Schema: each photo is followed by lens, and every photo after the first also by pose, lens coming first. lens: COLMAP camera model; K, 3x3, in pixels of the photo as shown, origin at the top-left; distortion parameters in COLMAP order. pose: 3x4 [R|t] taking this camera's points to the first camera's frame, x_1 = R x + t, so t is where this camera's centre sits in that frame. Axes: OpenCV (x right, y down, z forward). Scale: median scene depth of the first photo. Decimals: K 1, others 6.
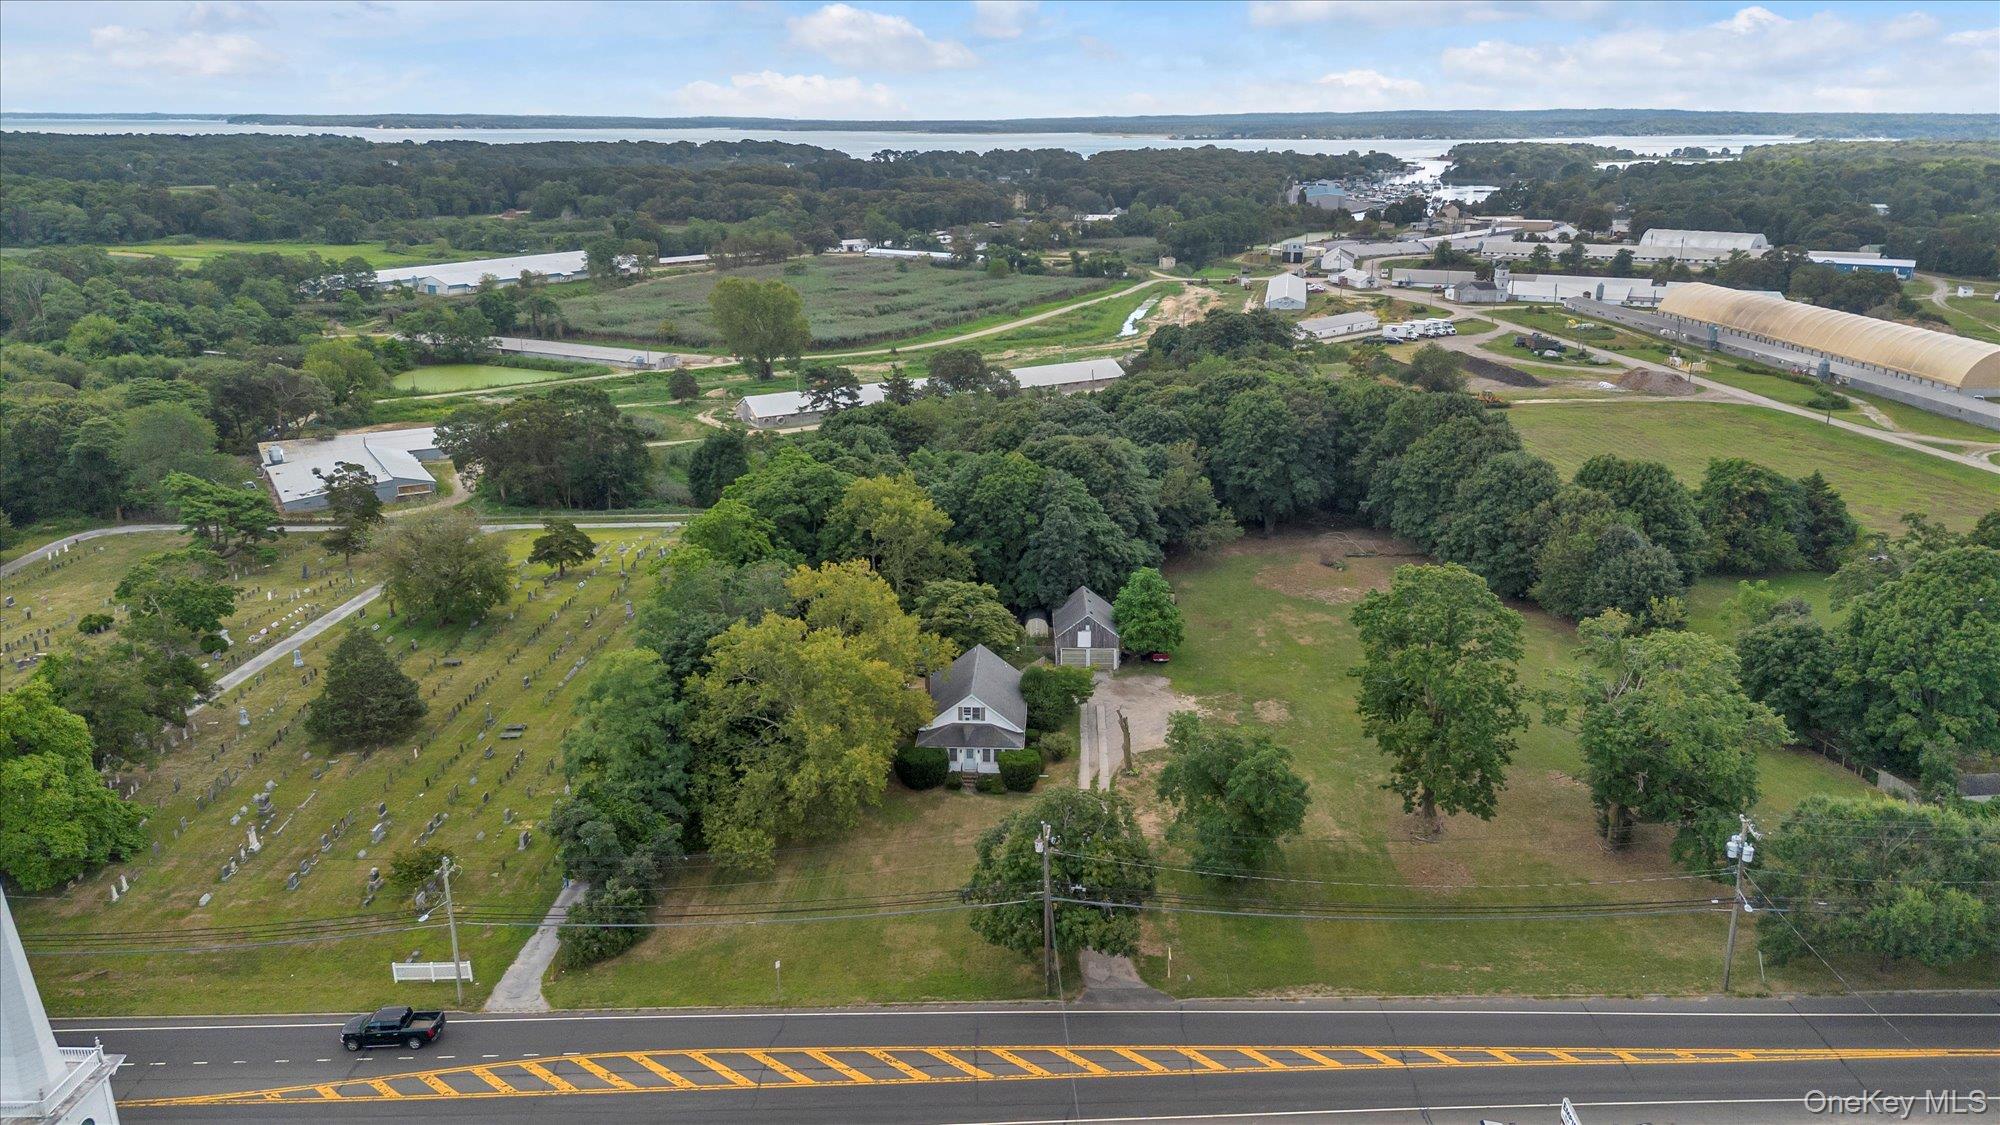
lens RADIAL K [[1423.3, 0, 1009.3], [0, 1423.3, 561.5], [0, 0, 1]] dist [0.086075, -0.095986]
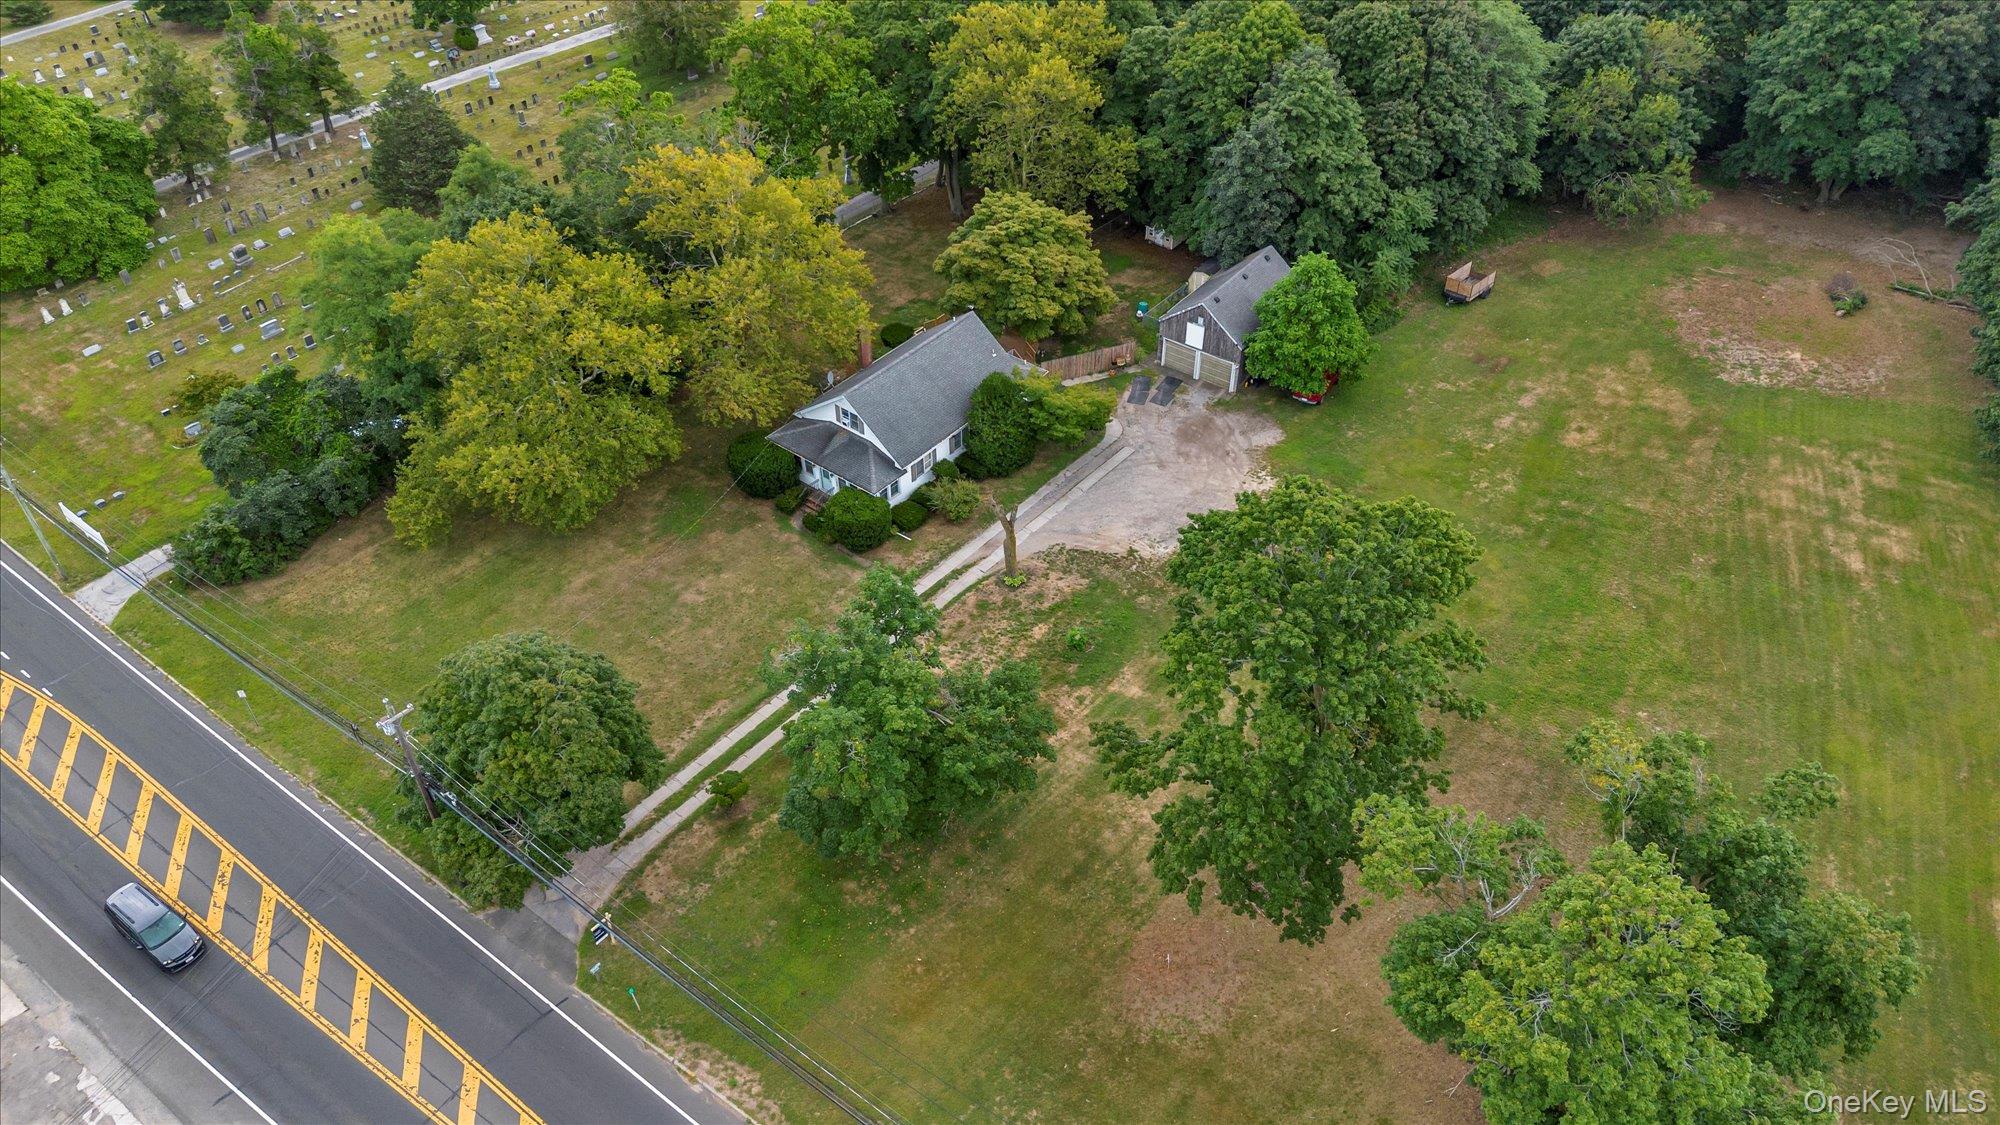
lens RADIAL K [[1423.3, 0, 1009.3], [0, 1423.3, 561.5], [0, 0, 1]] dist [0.086075, -0.095986]
pose [[0.806343, 0.384017, -0.449824, 0.262130], [-0.170973, 0.879420, 0.444284, -0.108999], [0.566197, -0.281337, 0.774771, 0.323891]]
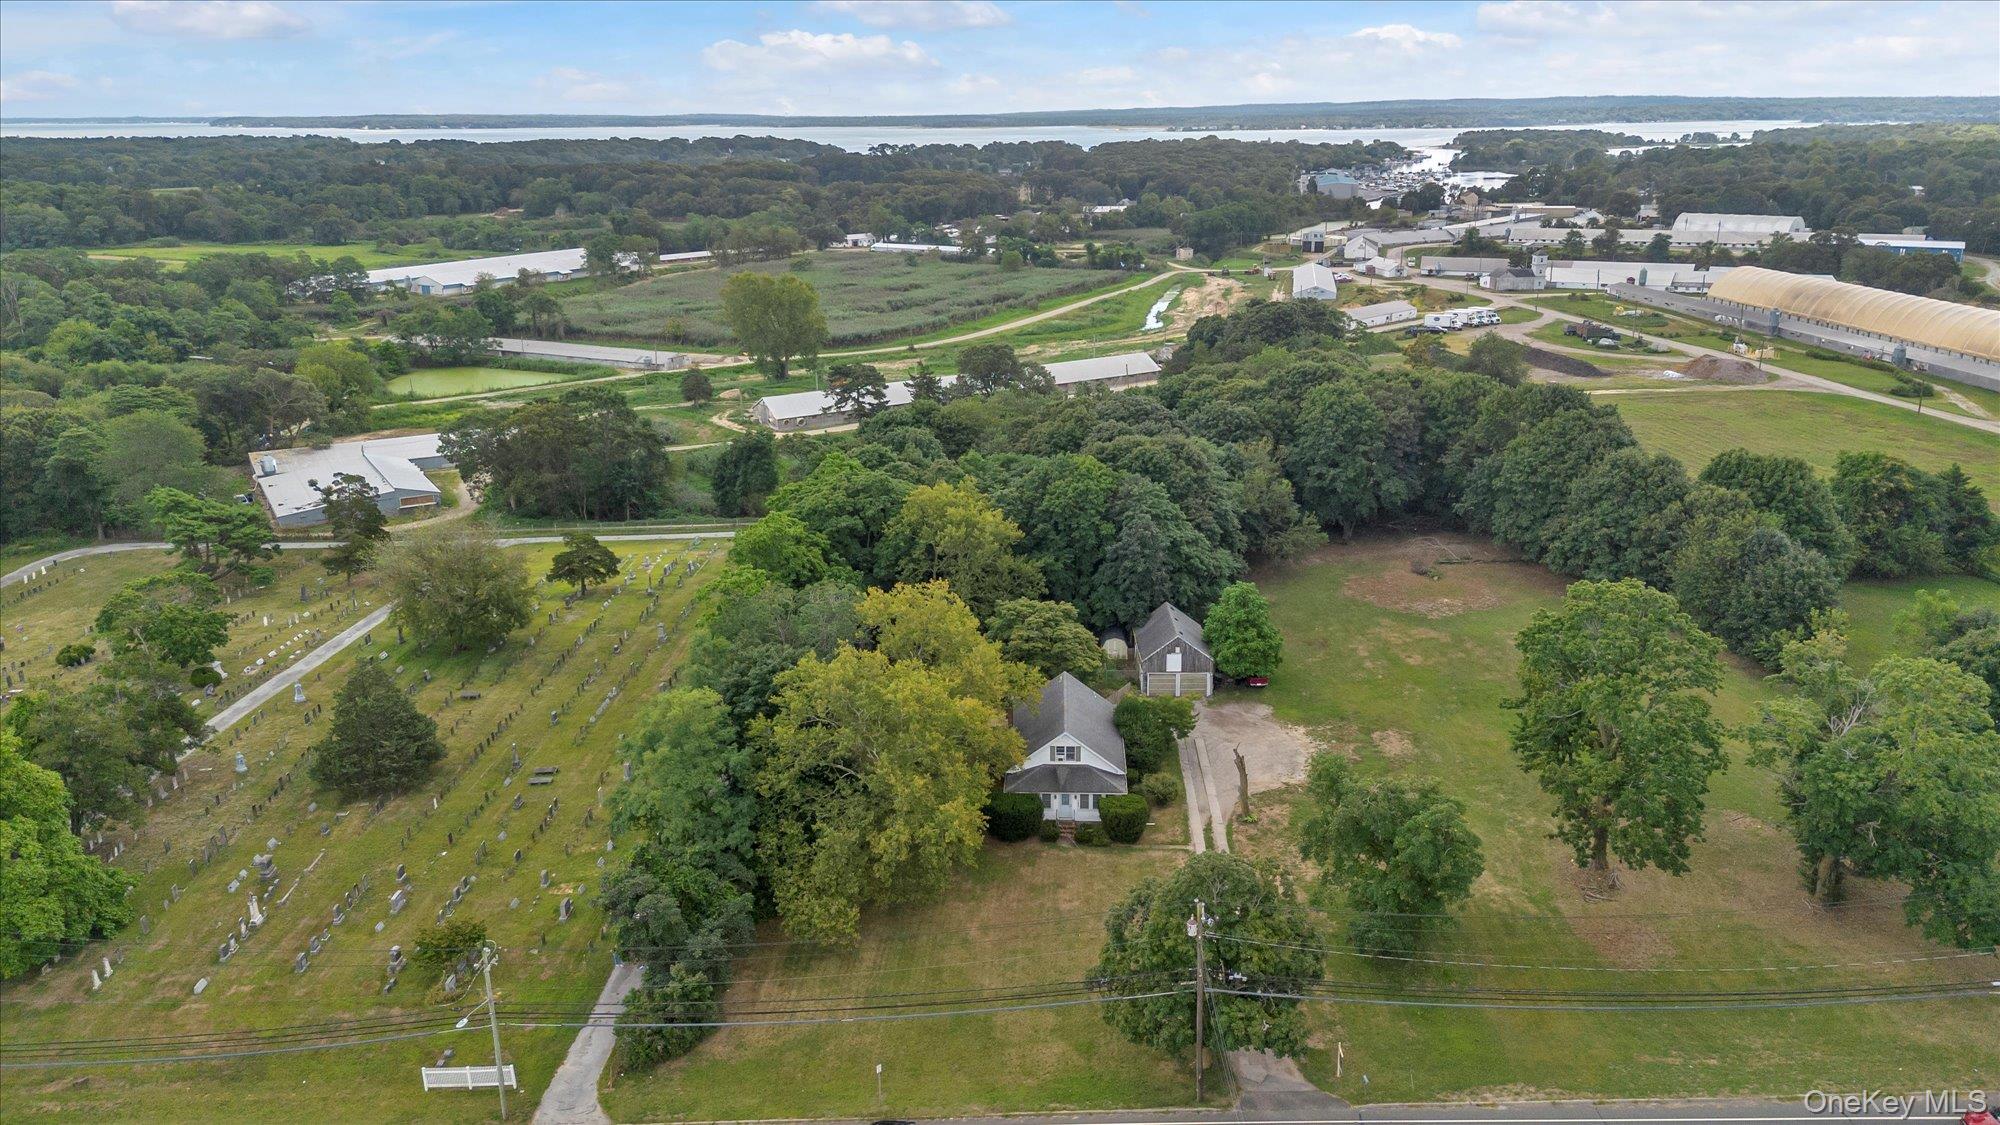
lens RADIAL K [[1441.8, 0, 1006.7], [0, 1441.8, 561.5], [0, 0, 1]] dist [0.083999, -0.091799]
pose [[0.999931, -0.011731, -0.000017, -0.041855], [0.011731, 0.999931, -0.000018, -0.008307], [0.000017, 0.000018, 1.000000, 0.072969]]
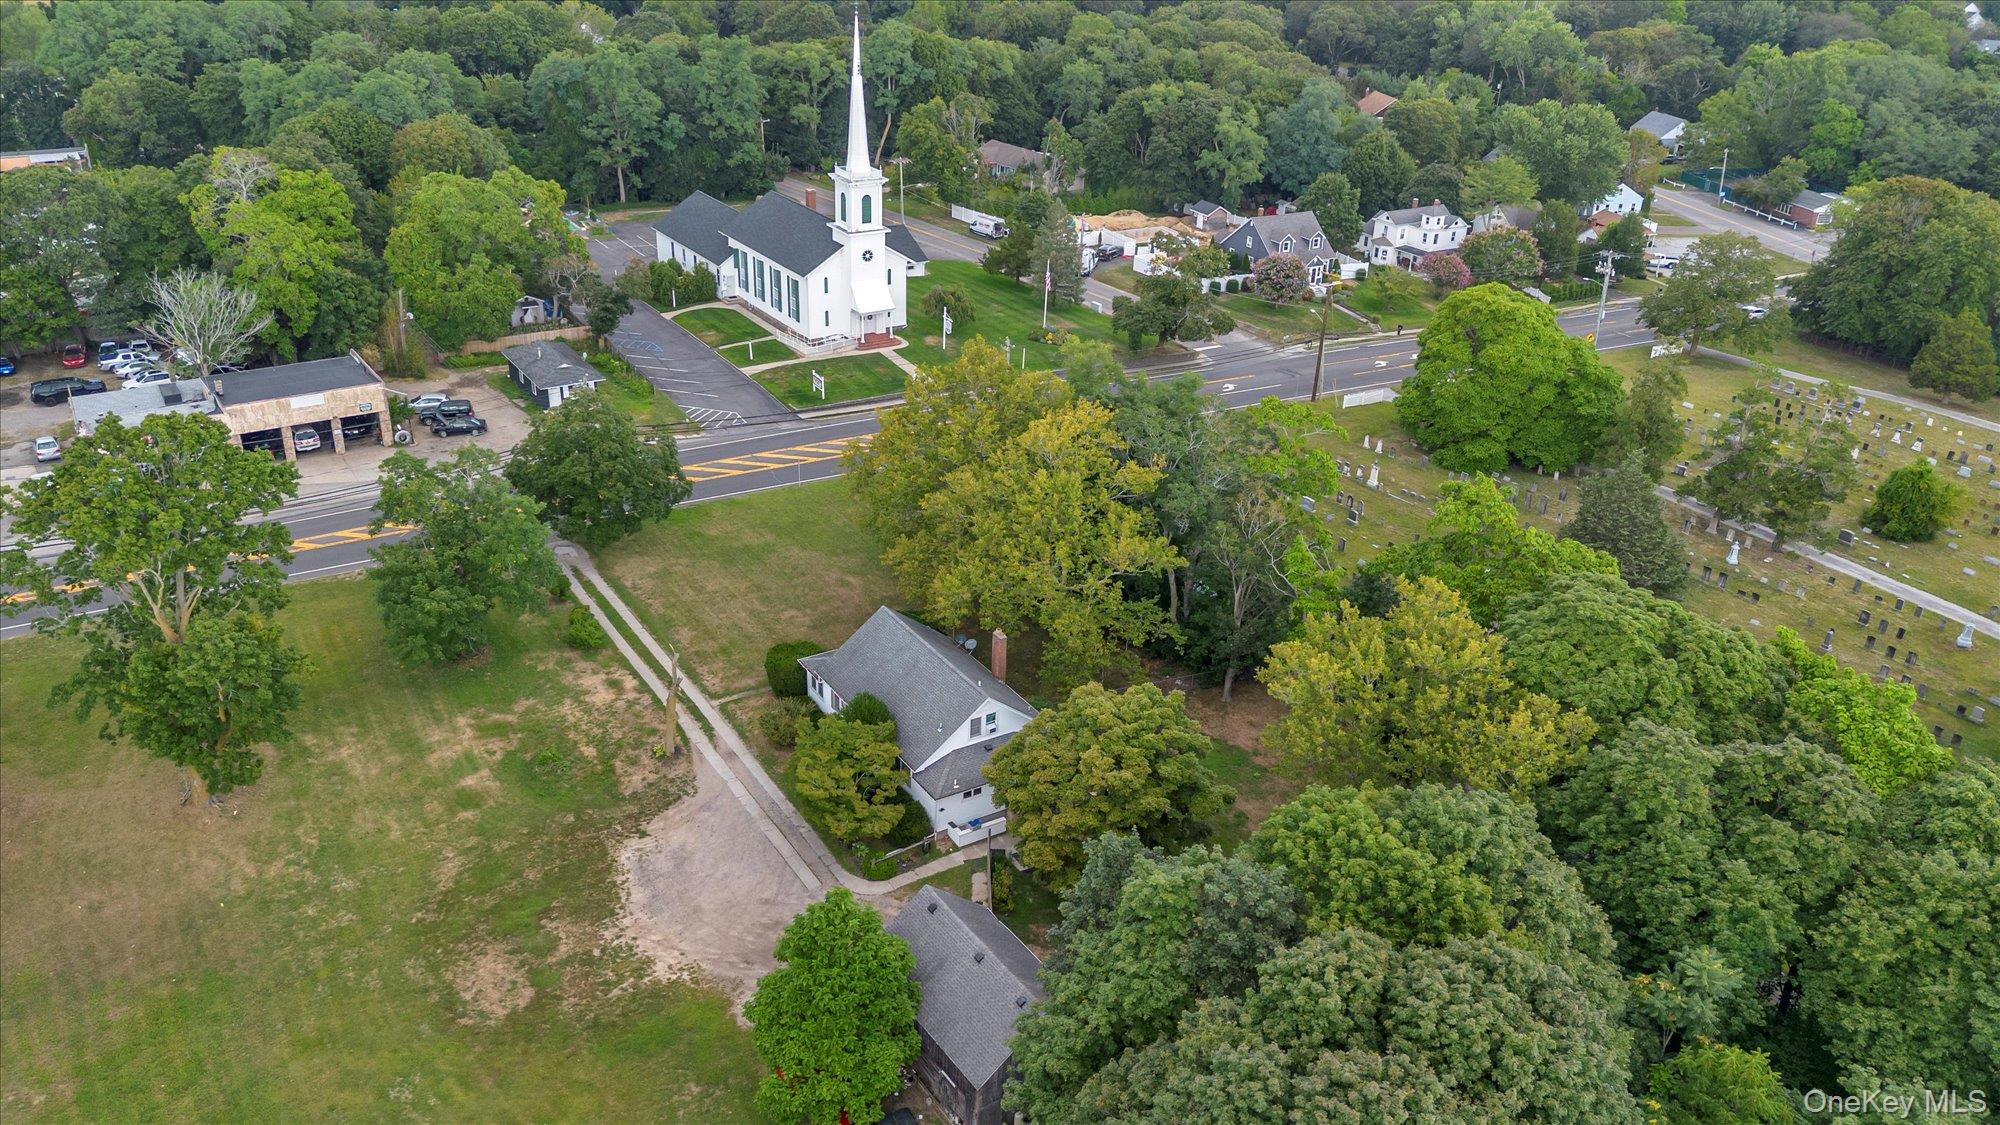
lens RADIAL K [[1526.9, 0, 1000.0], [0, 1526.9, 562.5], [0, 0, 1]] dist [0.054430, -0.050943]
pose [[-0.828097, 0.219896, -0.515656, 0.210171], [-0.192298, 0.752613, 0.629758, -0.276990], [0.526571, 0.620660, -0.580951, 0.986215]]
